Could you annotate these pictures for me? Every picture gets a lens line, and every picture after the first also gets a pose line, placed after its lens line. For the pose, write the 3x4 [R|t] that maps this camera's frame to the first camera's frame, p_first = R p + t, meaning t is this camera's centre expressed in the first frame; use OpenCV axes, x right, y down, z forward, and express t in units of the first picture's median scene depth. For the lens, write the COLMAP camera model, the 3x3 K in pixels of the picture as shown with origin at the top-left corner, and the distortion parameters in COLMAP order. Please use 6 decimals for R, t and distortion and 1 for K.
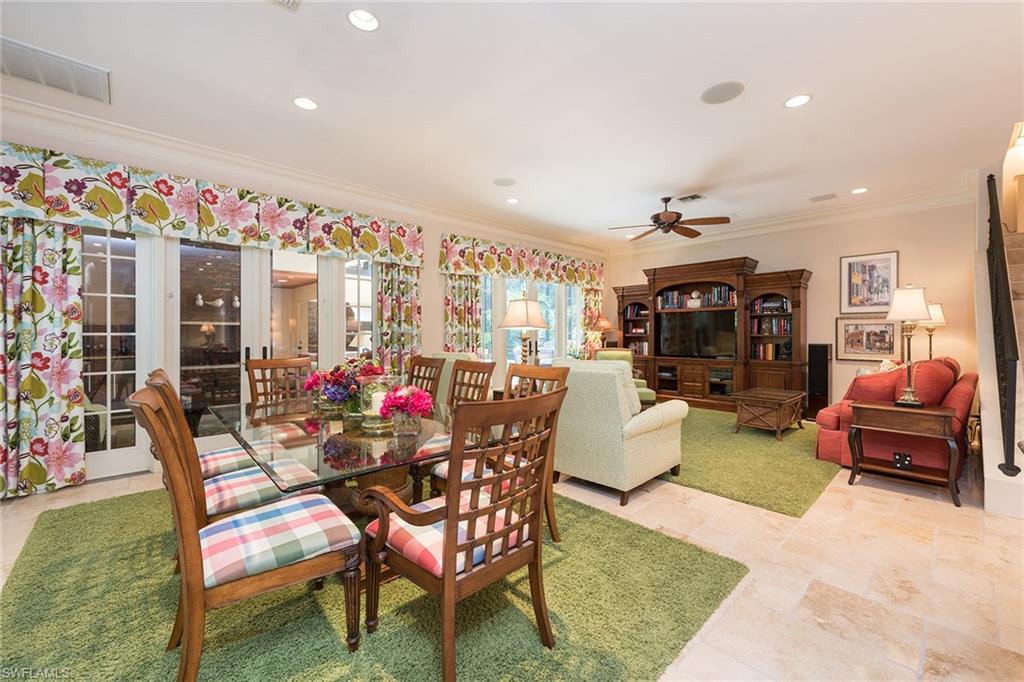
lens RADIAL K [[397.3, 0, 512.3], [0, 397.3, 334.4], [0, 0, 1]] dist [-0.009212, 0.000358]
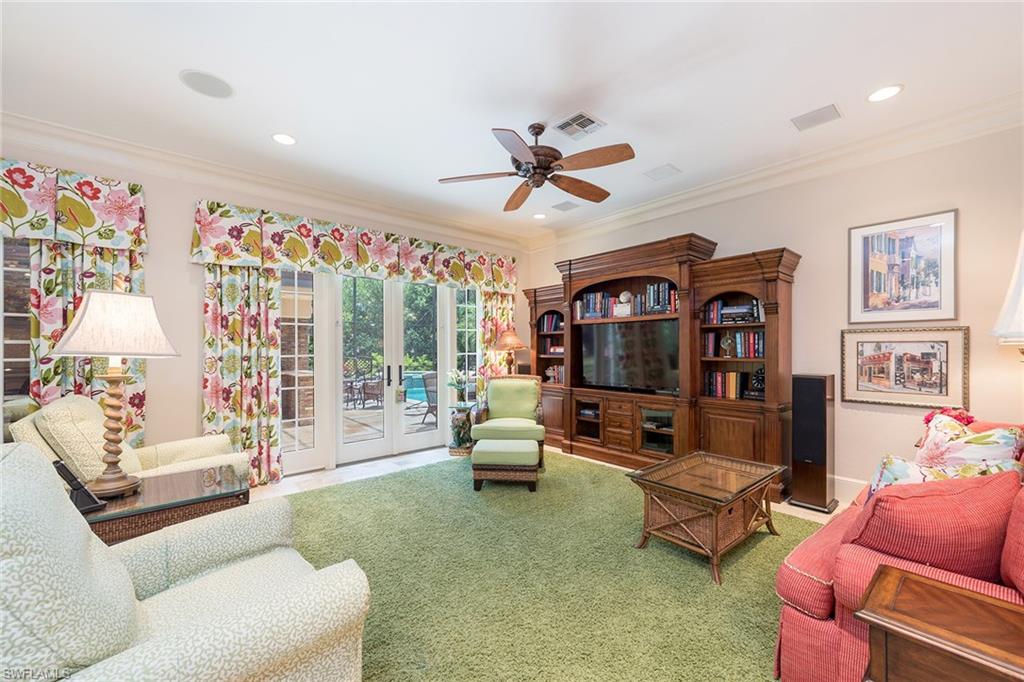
lens RADIAL K [[395.4, 0, 501.3], [0, 395.4, 348.3], [0, 0, 1]] dist [0.002304, -0.000112]
pose [[0.999182, -0.001697, -0.040416, 0.307986], [0.001666, 0.999998, -0.000809, -0.014619], [0.040417, 0.000741, 0.999183, 0.355312]]
